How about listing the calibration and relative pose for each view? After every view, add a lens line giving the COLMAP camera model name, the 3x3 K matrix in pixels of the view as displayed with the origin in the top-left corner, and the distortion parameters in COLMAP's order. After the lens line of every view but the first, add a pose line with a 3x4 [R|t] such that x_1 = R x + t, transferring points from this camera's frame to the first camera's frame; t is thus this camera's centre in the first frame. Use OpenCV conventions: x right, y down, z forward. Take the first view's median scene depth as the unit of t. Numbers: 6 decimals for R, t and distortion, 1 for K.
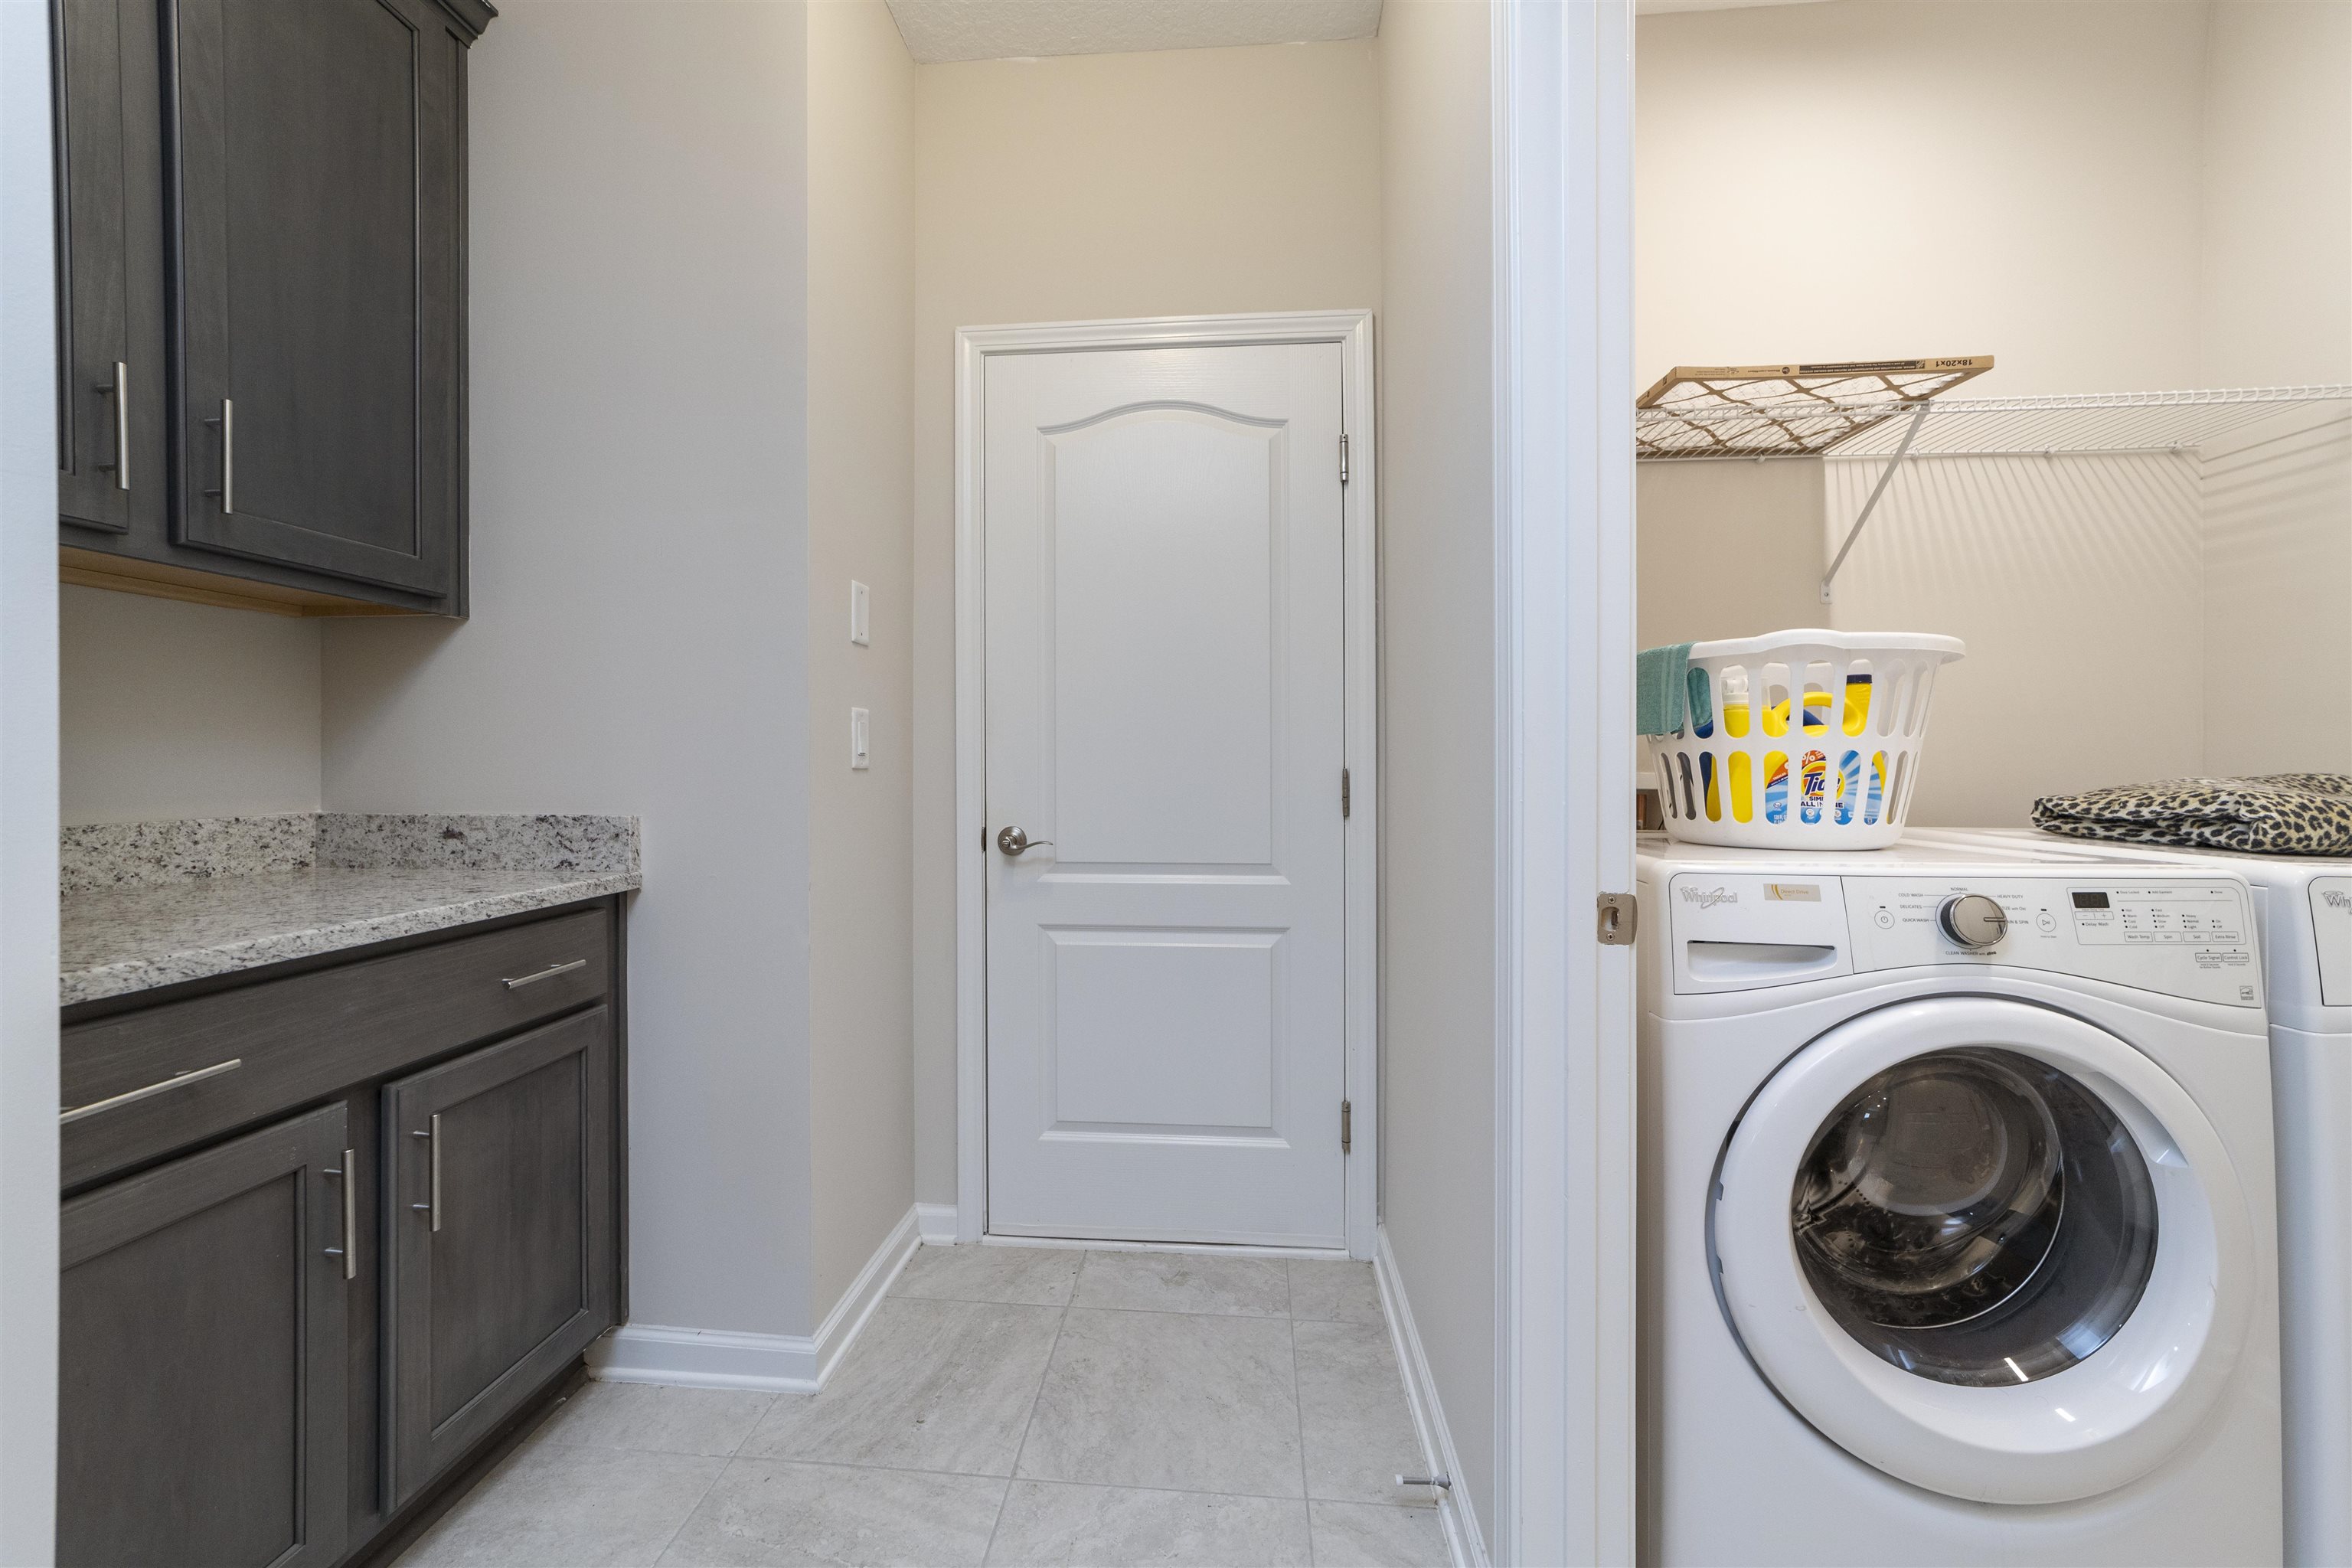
lens RADIAL K [[912.2, 0, 1167.6], [0, 912.2, 765.2], [0, 0, 1]] dist [-0.016118, 0.008155]
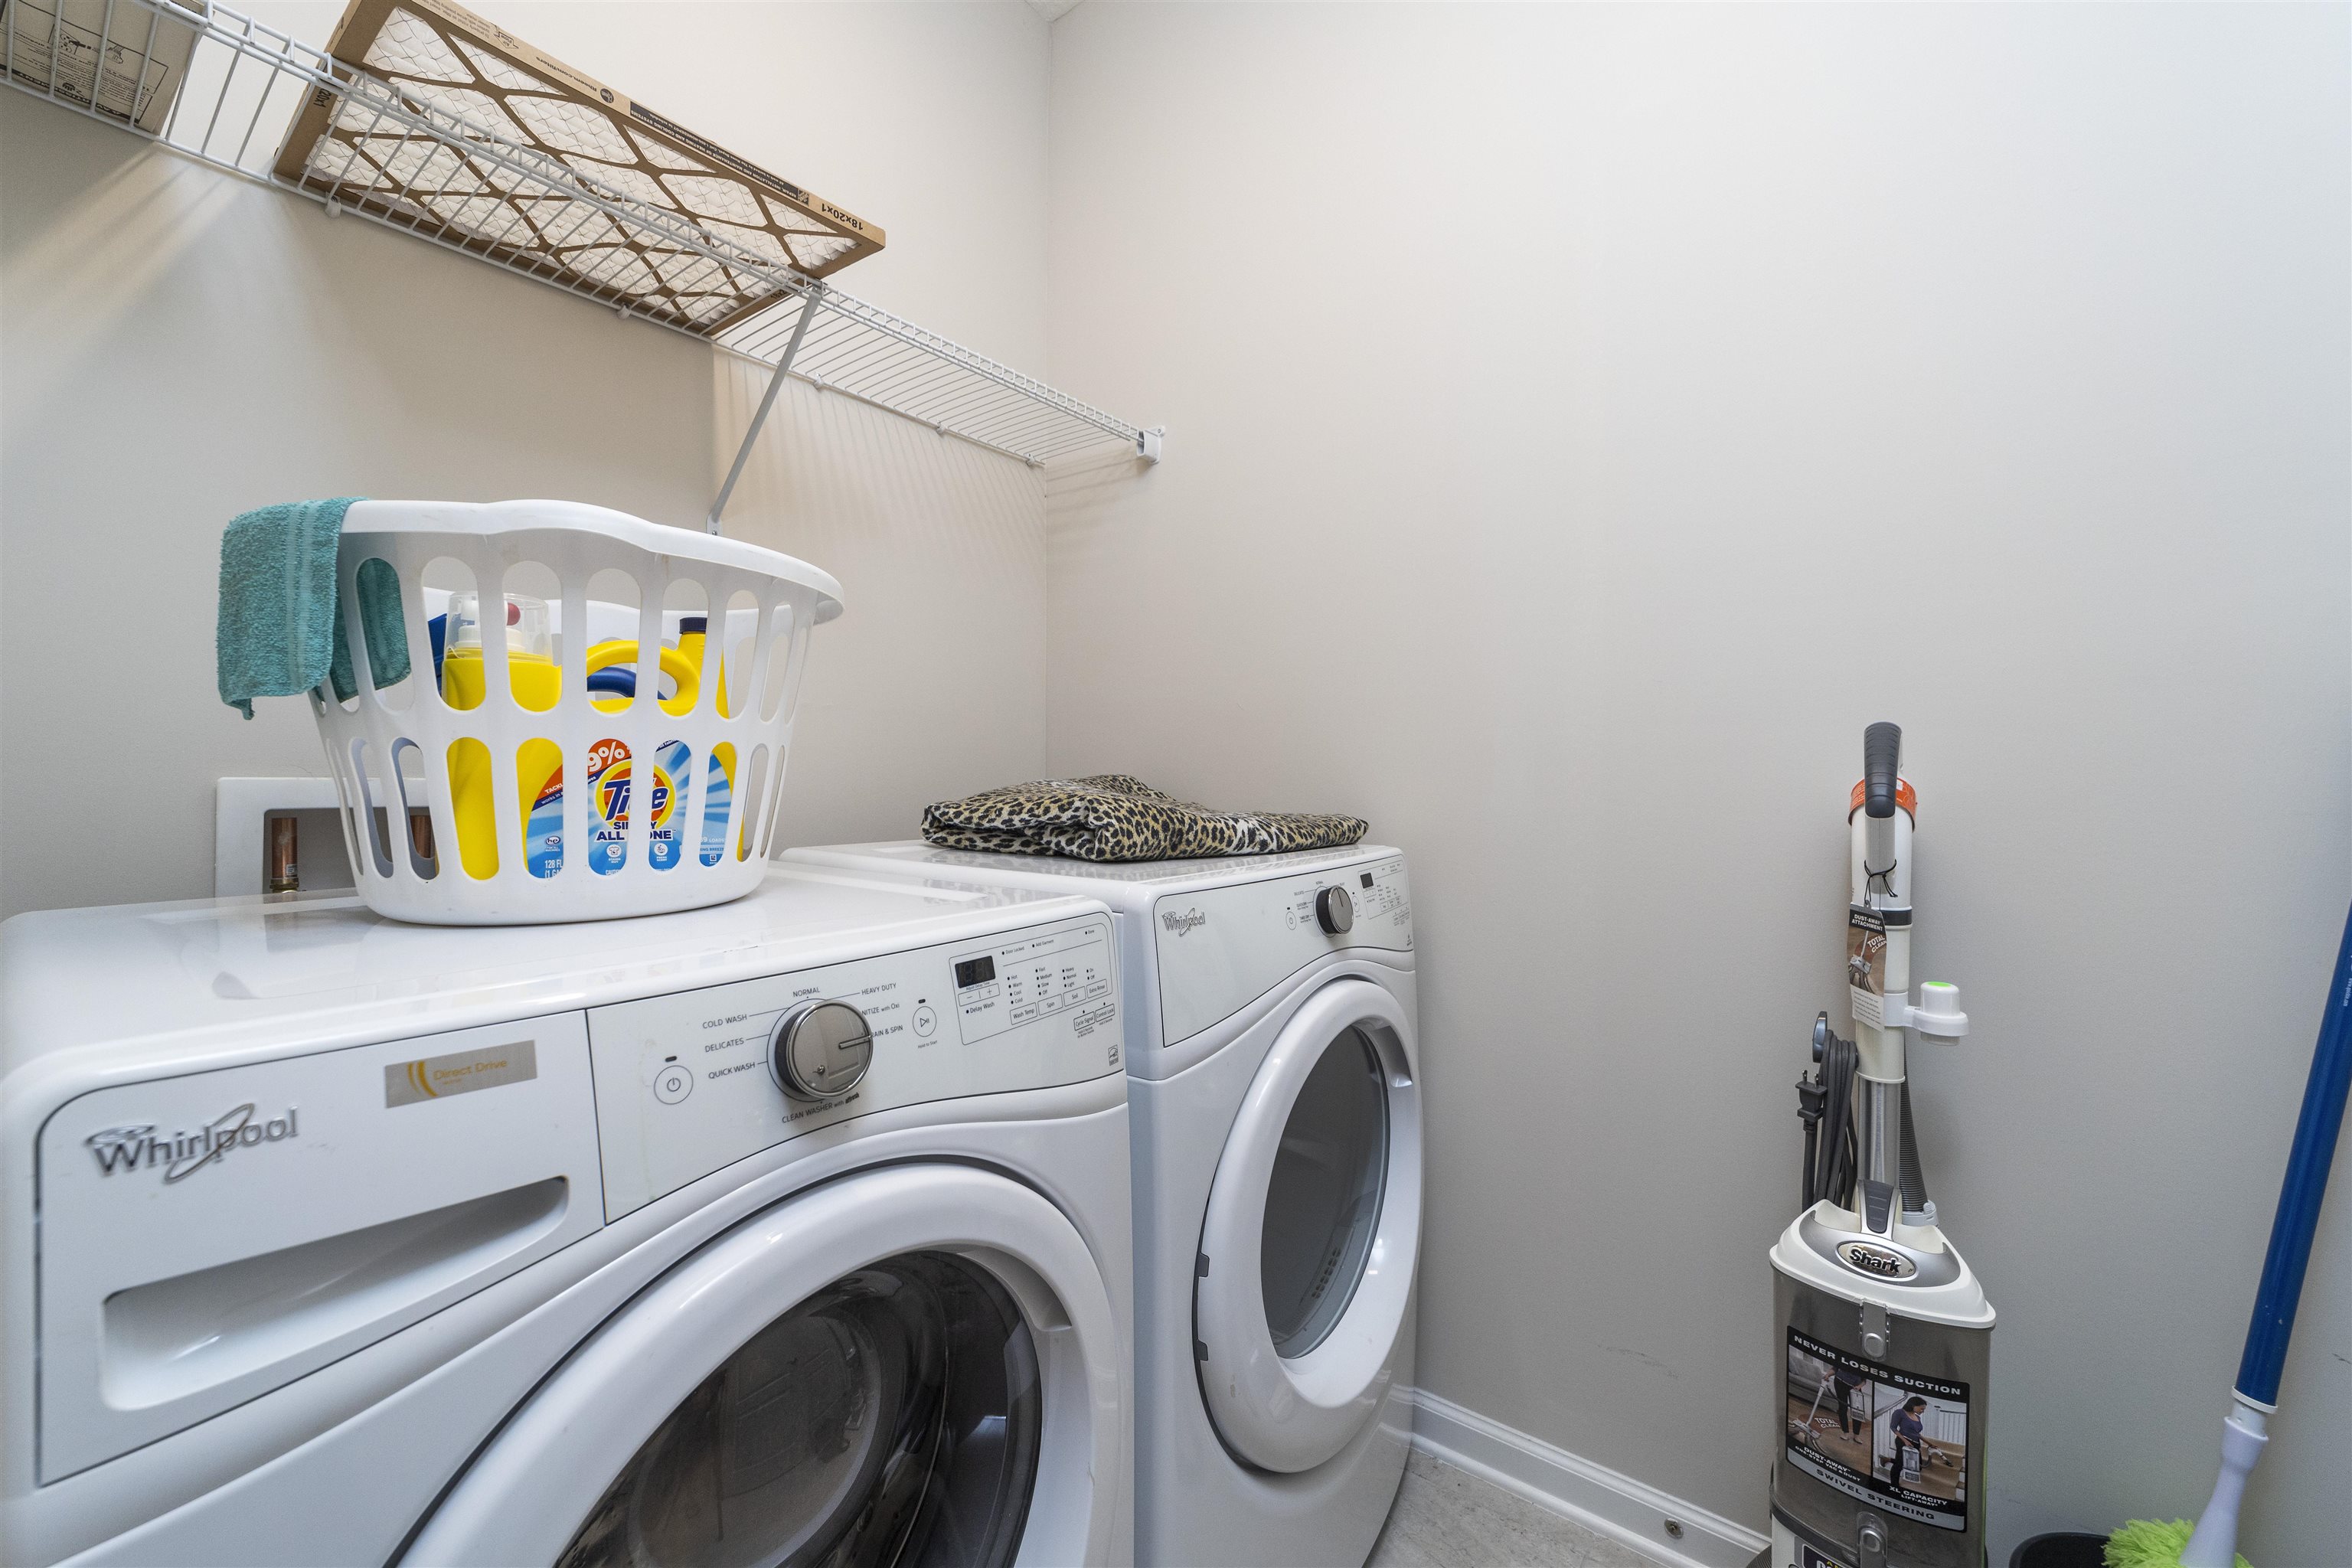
lens RADIAL K [[912.2, 0, 1169.3], [0, 912.2, 766.5], [0, 0, 1]] dist [-0.016118, 0.008155]
pose [[0.528721, 0.002250, 0.848793, 0.421814], [-0.003192, 0.999995, -0.000663, -0.000825], [-0.848790, -0.002359, 0.528725, 0.420778]]
